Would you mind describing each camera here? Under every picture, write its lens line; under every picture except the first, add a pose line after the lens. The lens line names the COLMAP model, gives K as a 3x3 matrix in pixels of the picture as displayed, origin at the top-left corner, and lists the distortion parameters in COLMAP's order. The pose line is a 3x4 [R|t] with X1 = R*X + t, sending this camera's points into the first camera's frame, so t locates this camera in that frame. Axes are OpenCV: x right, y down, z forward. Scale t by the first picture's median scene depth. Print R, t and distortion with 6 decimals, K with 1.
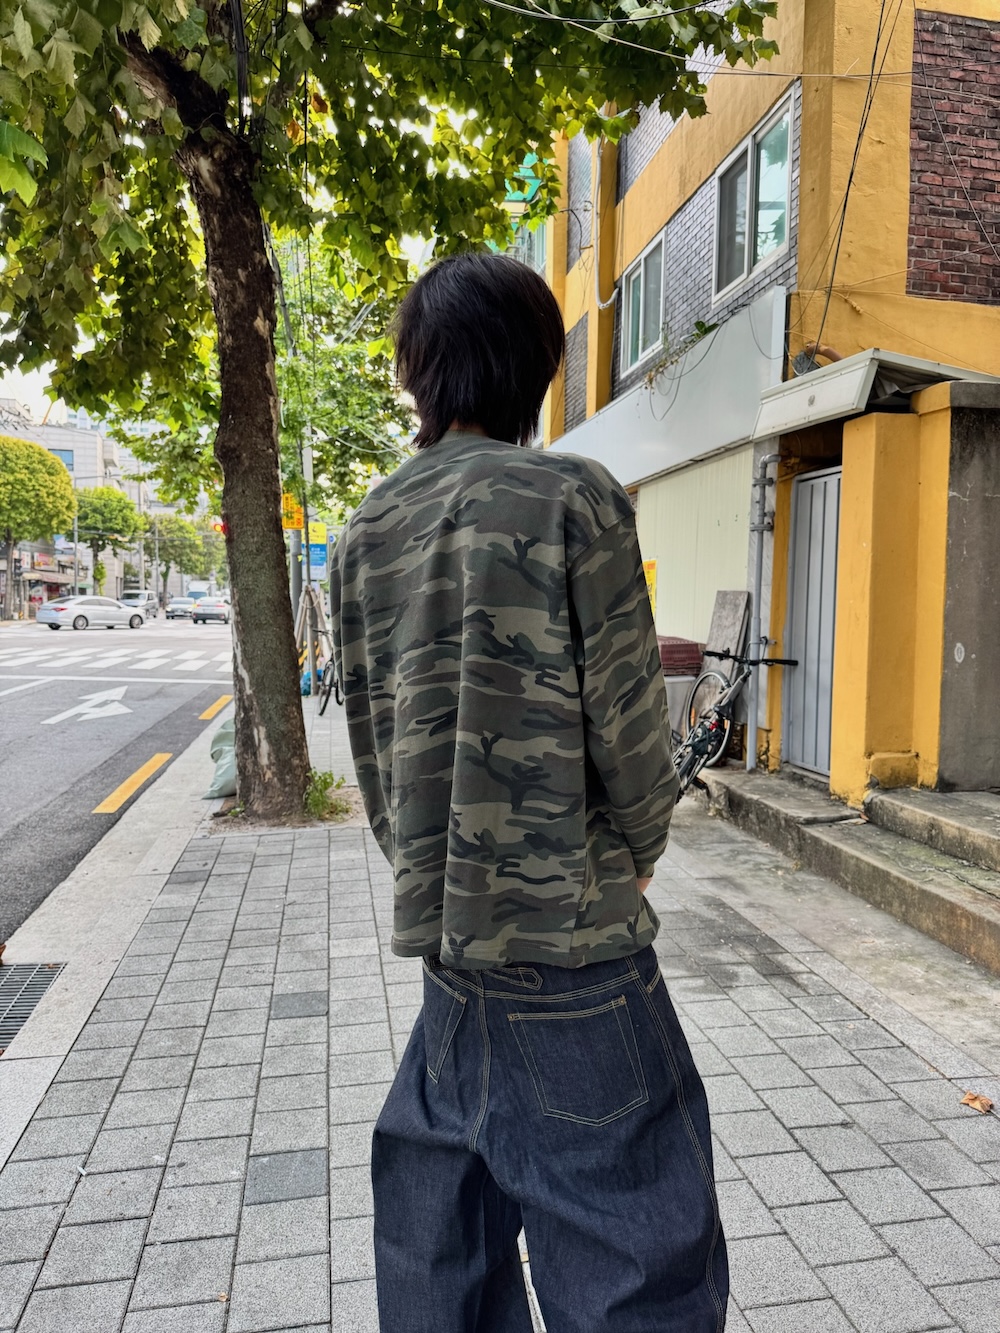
lens RADIAL K [[942.7, 0, 500.0], [0, 942.7, 666.5], [0, 0, 1]] dist [0.006780, 0.000758]
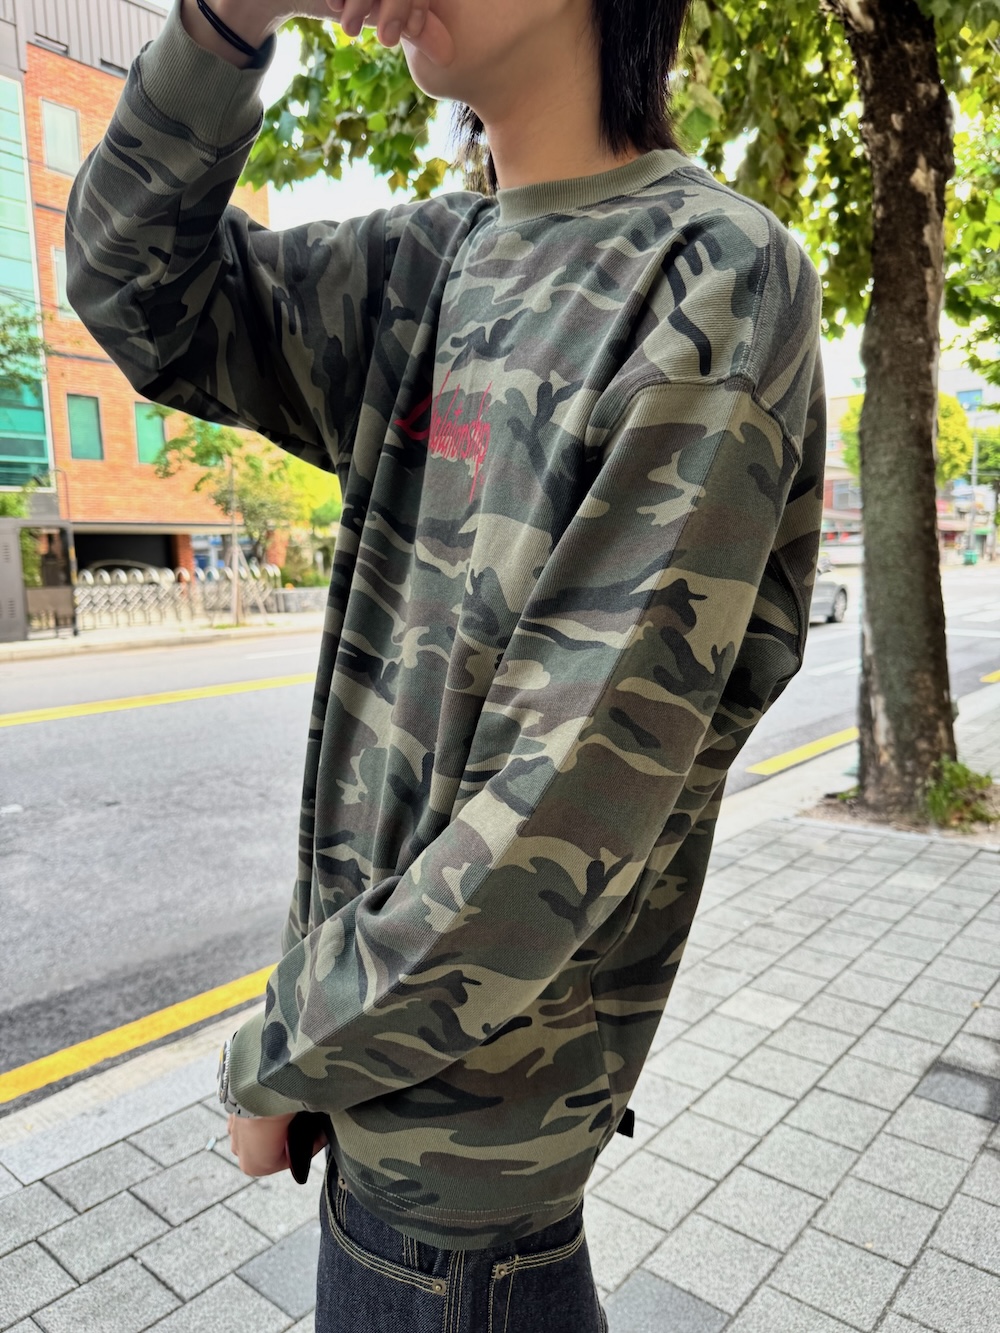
lens RADIAL K [[959.9, 0, 500.0], [0, 959.9, 666.5], [0, 0, 1]] dist [-0.000272, -0.001378]
pose [[0.623062, 0.059837, -0.779880, 0.170759], [-0.019635, 0.997952, 0.060882, -0.003971], [0.781926, -0.022621, 0.622961, 0.235148]]
